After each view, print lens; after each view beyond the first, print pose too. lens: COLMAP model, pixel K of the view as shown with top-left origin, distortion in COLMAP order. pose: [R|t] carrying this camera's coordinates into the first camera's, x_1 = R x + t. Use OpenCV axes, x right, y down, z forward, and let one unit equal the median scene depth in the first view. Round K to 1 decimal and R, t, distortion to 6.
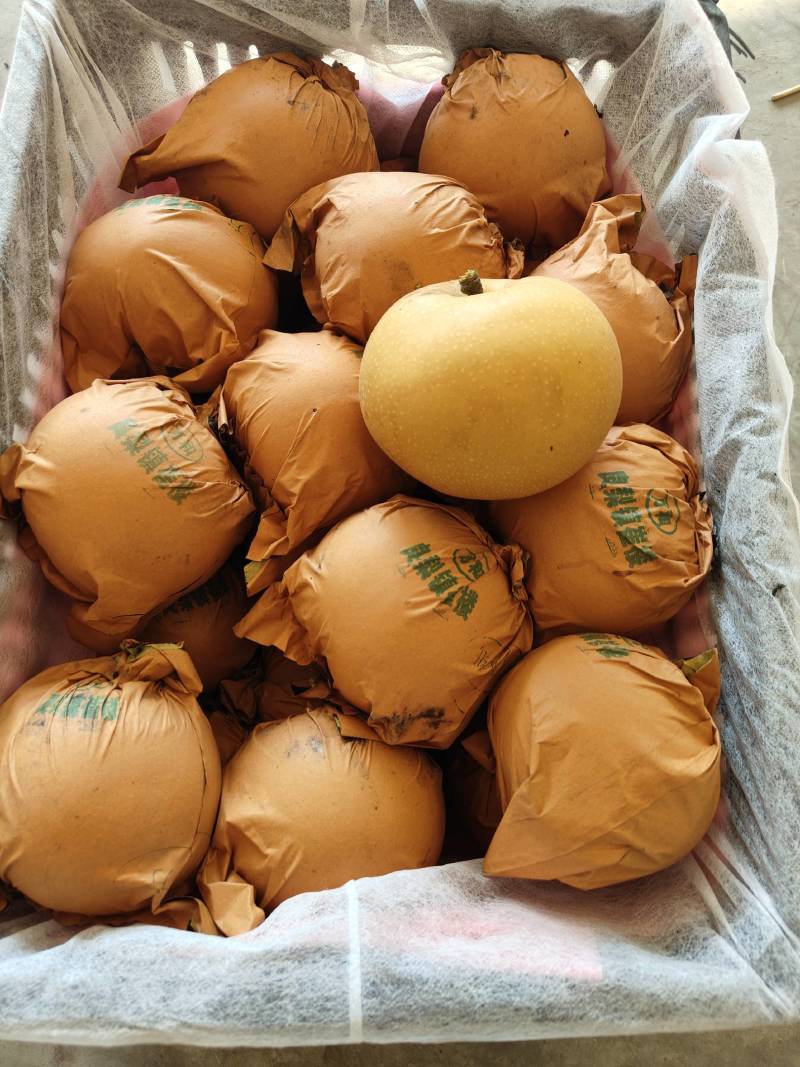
lens RADIAL K [[773.8, 0, 400.0], [0, 773.8, 533.5], [0, 0, 1]] dist [-0.058967, 0.049245]
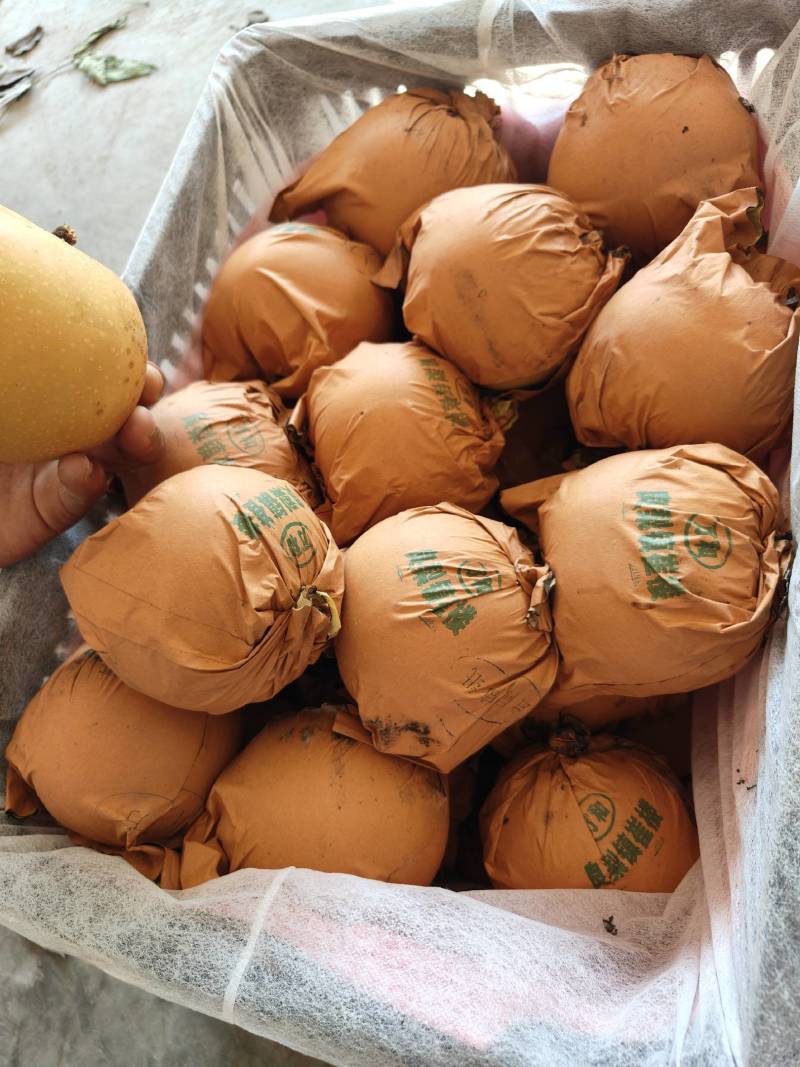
lens RADIAL K [[797.5, 0, 400.0], [0, 797.5, 533.5], [0, 0, 1]] dist [-0.075261, 0.063486]
pose [[0.908921, 0.090810, -0.406960, 0.364780], [-0.123266, 0.990893, -0.054197, 0.048291], [0.398332, 0.099425, 0.911837, 0.070066]]
